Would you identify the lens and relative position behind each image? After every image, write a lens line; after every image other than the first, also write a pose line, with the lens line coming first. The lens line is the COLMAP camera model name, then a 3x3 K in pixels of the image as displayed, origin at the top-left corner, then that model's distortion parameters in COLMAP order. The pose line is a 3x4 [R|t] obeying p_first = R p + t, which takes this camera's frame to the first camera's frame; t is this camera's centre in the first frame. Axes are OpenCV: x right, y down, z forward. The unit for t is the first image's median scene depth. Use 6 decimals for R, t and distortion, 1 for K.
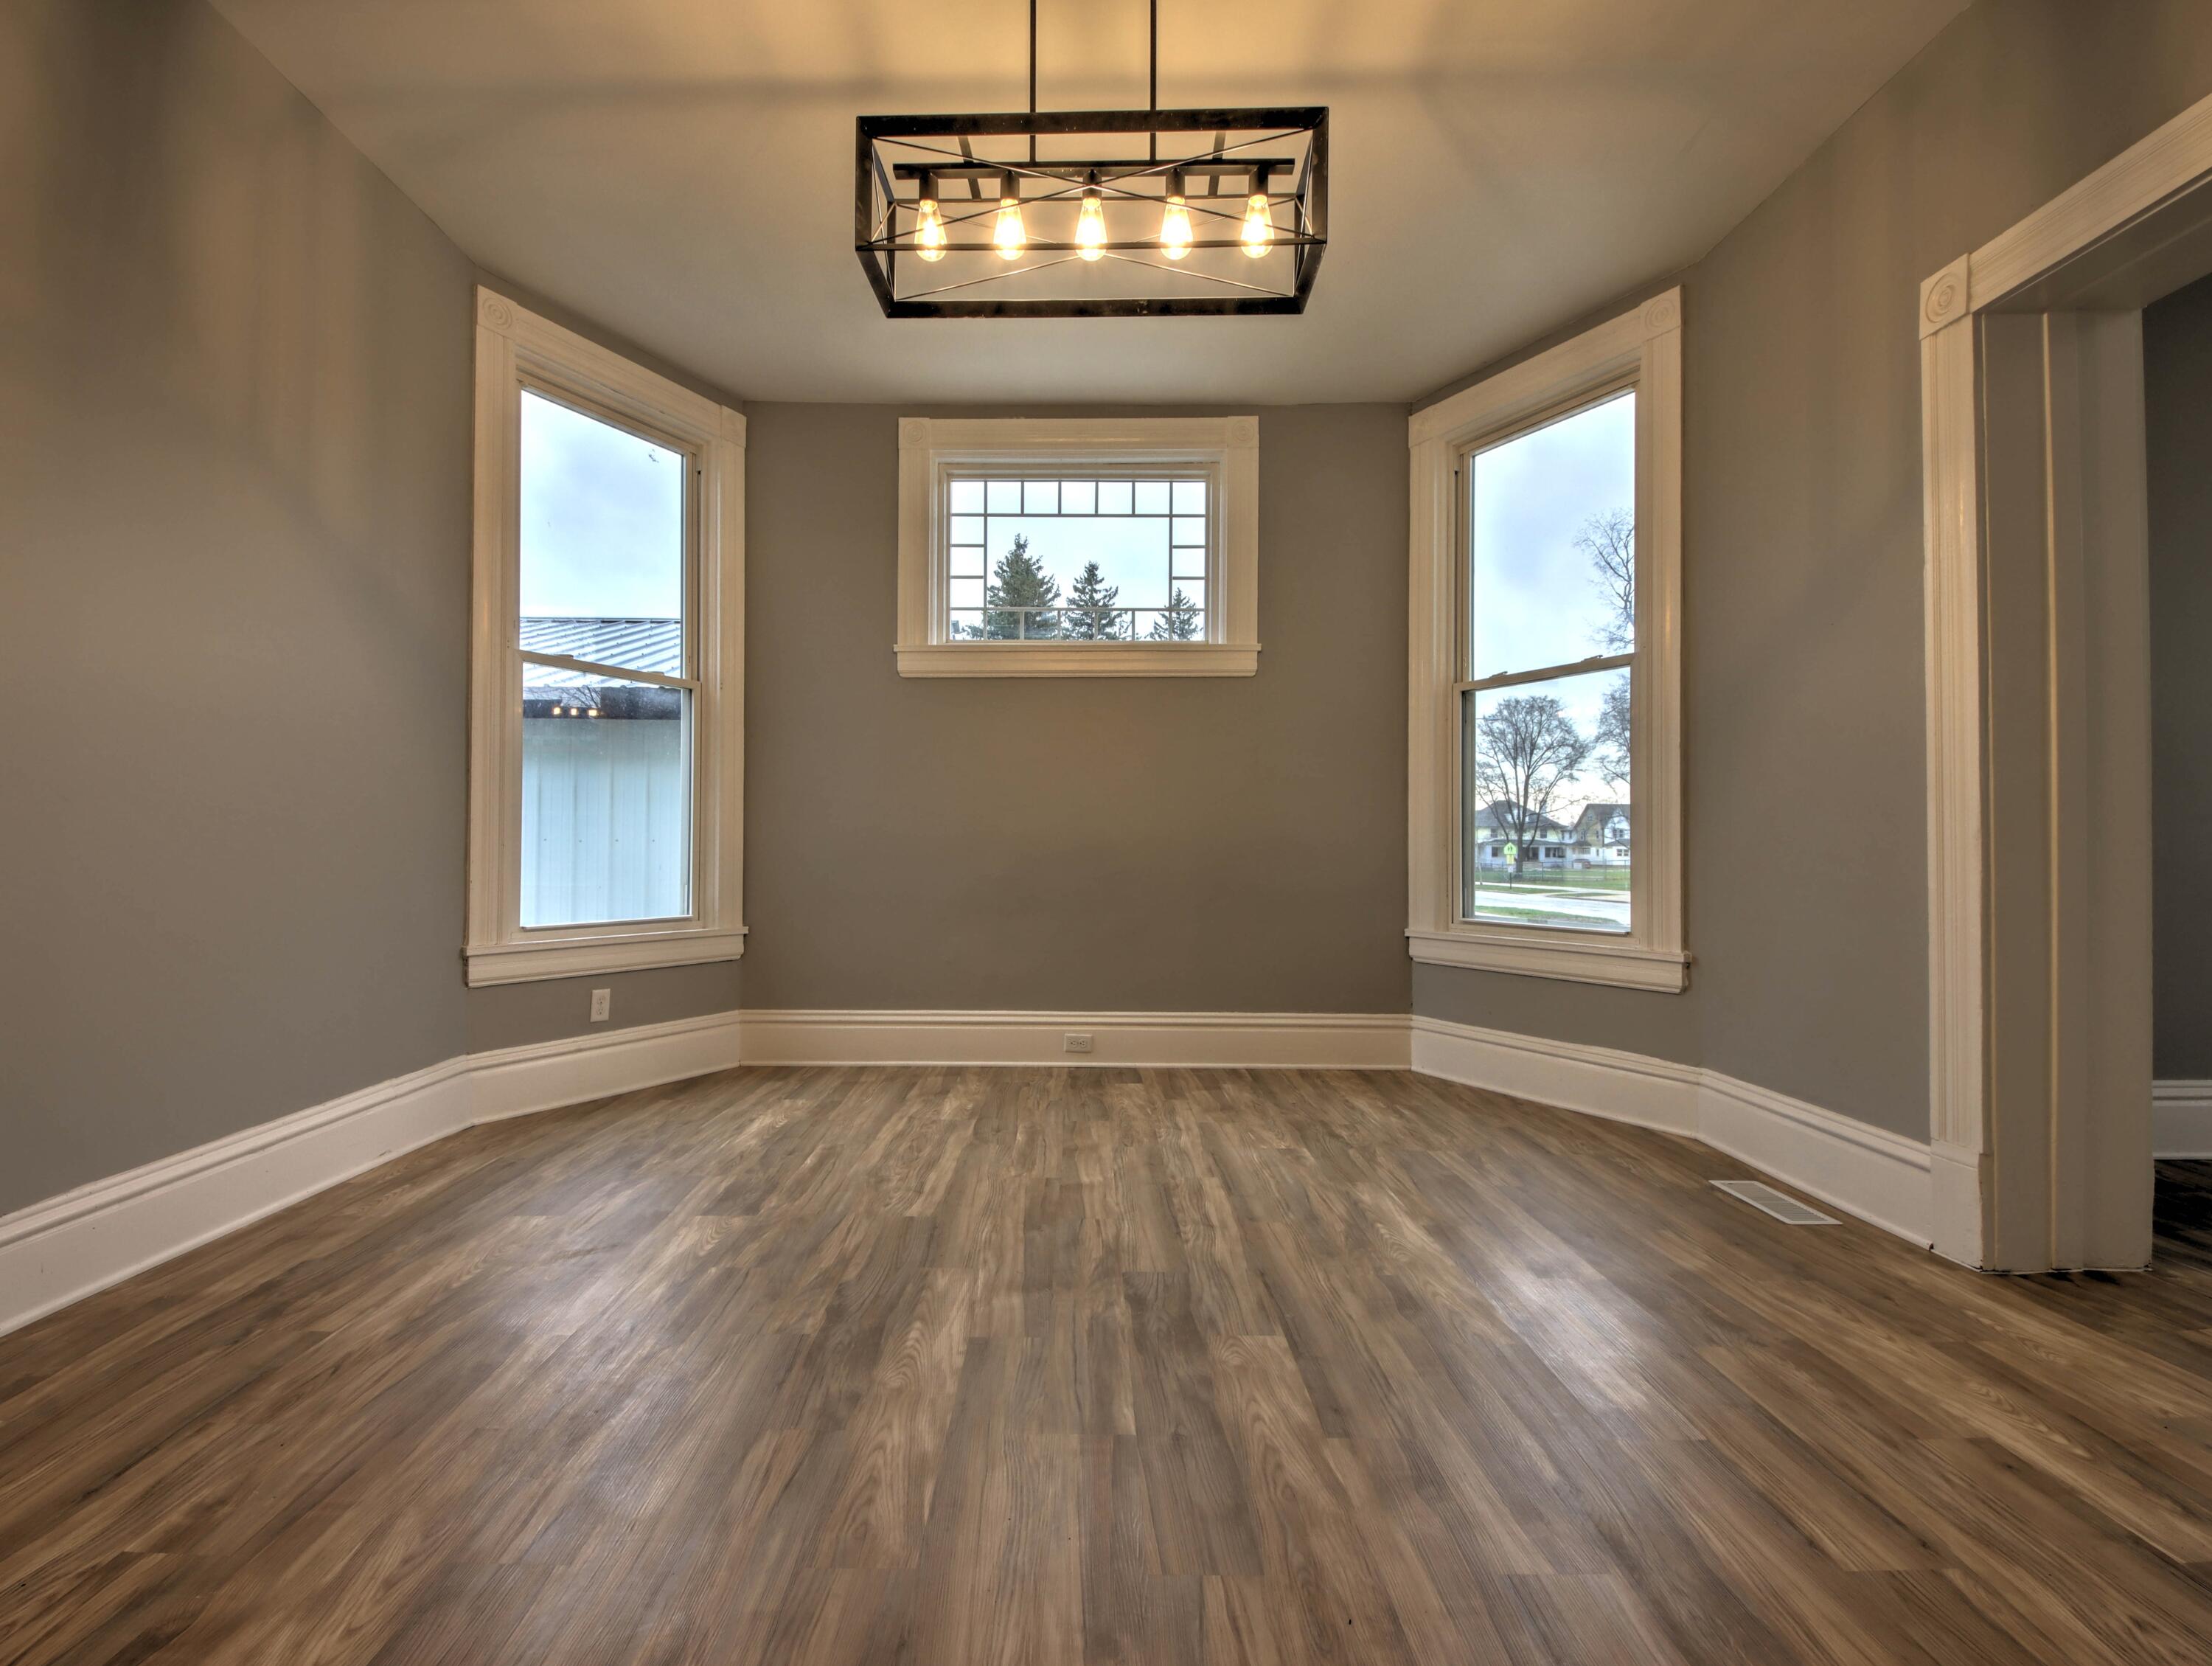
lens RADIAL K [[1017.6, 0, 1076.7], [0, 1017.6, 835.4], [0, 0, 1]] dist [0.041389, -0.028220]
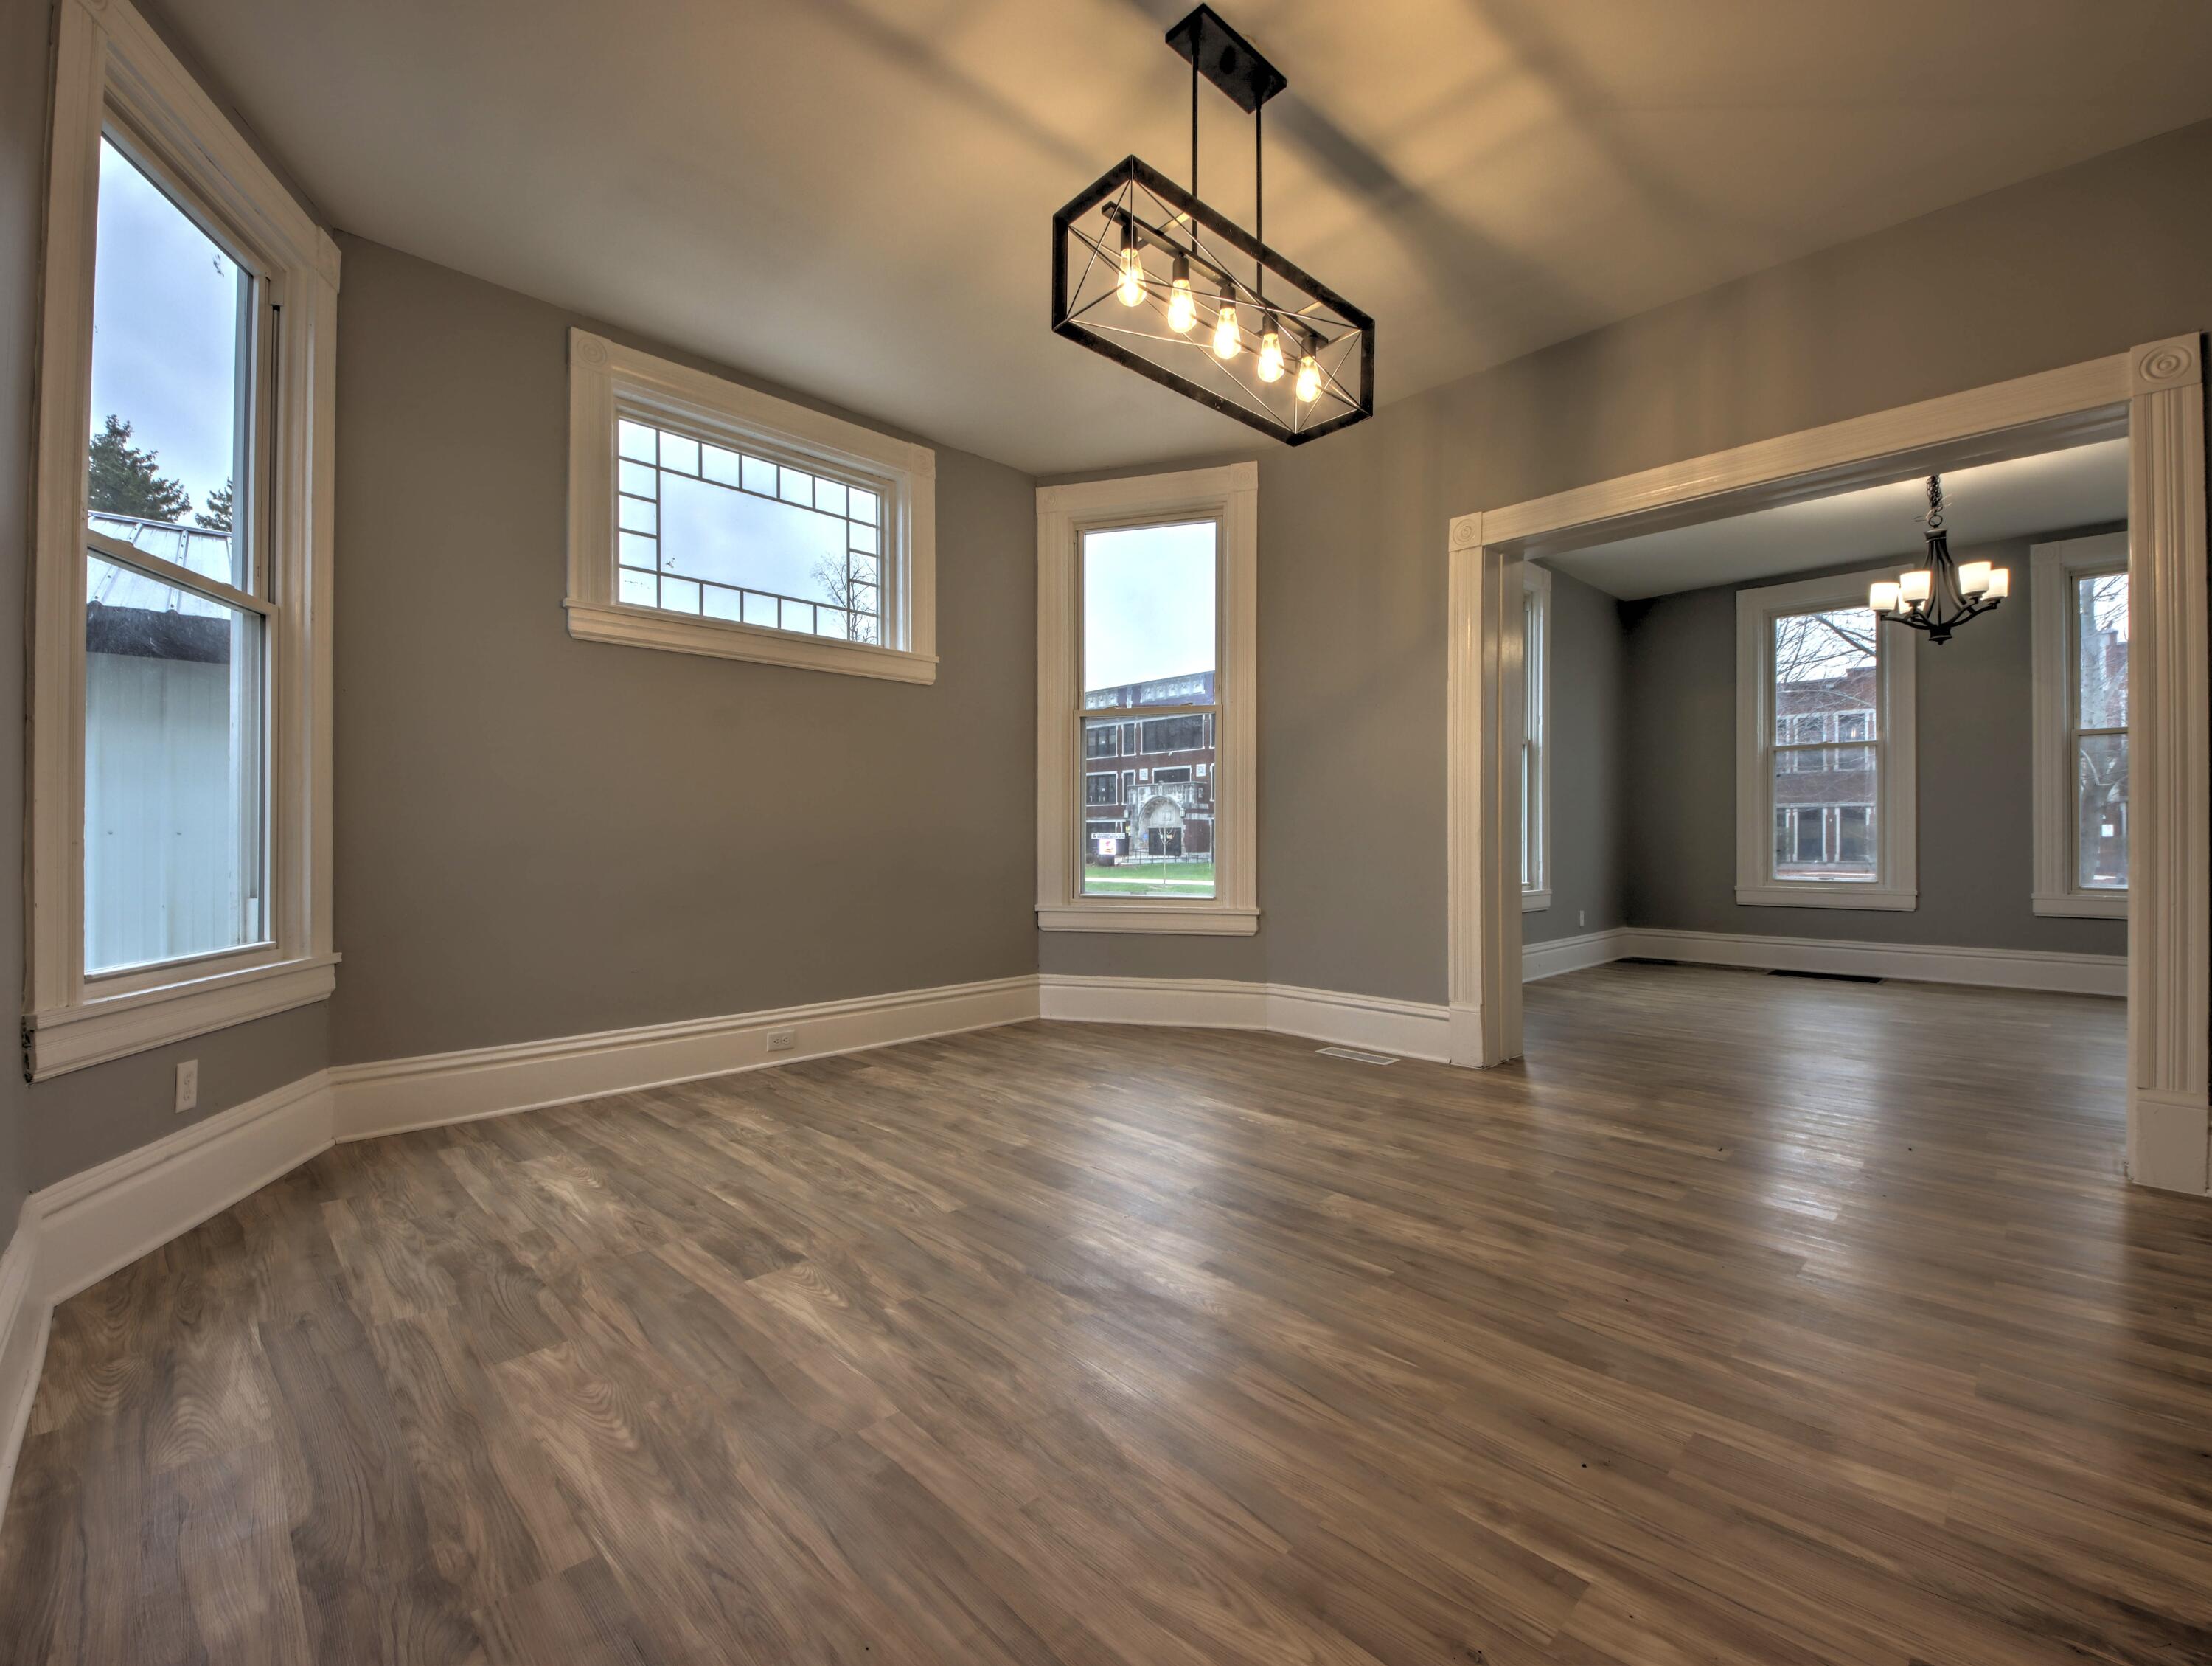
lens RADIAL K [[934.7, 0, 1100.9], [0, 934.7, 837.1], [0, 0, 1]] dist [0.051937, -0.038144]
pose [[0.713585, -0.003793, 0.700558, -0.483642], [-0.005666, 0.999921, 0.011184, -0.003823], [-0.700546, -0.011950, 0.713507, 0.167052]]
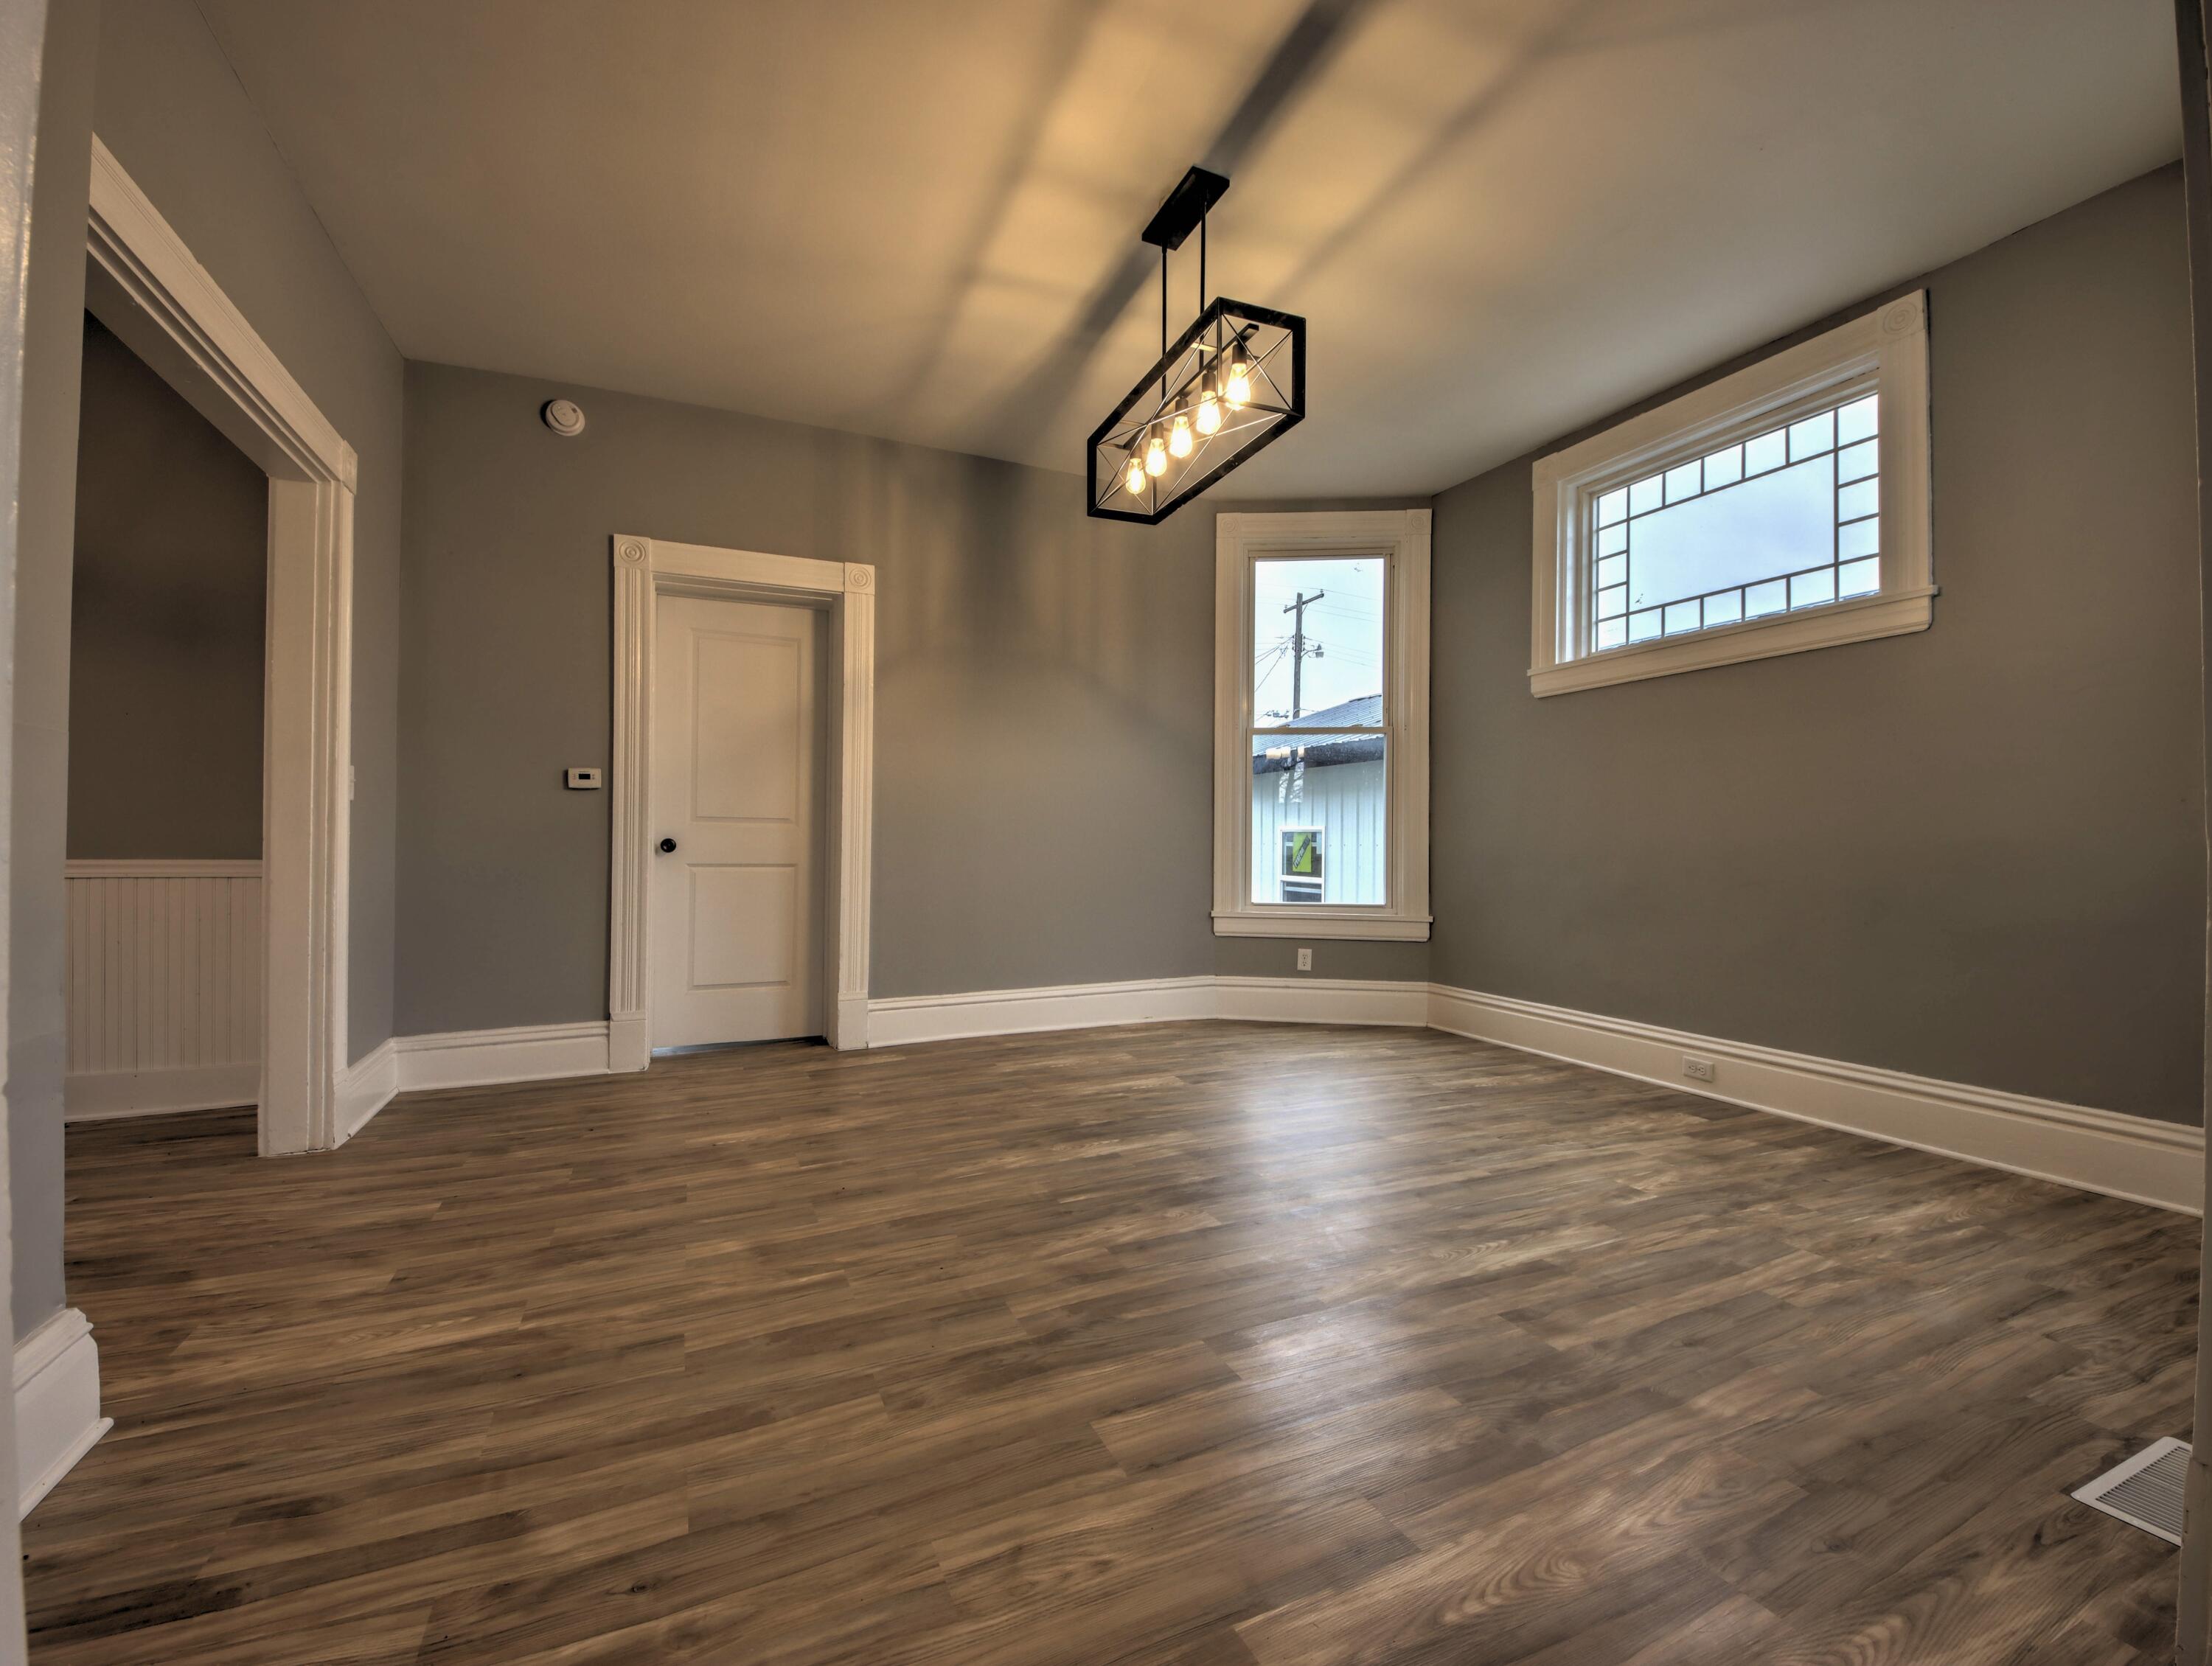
lens RADIAL K [[934.4, 0, 1100.9], [0, 934.4, 837.1], [0, 0, 1]] dist [0.051937, -0.038144]
pose [[0.414970, -0.008920, -0.909792, 0.656392], [0.006975, 0.999954, -0.006623, -0.003430], [0.909809, -0.003597, 0.415013, 0.184527]]
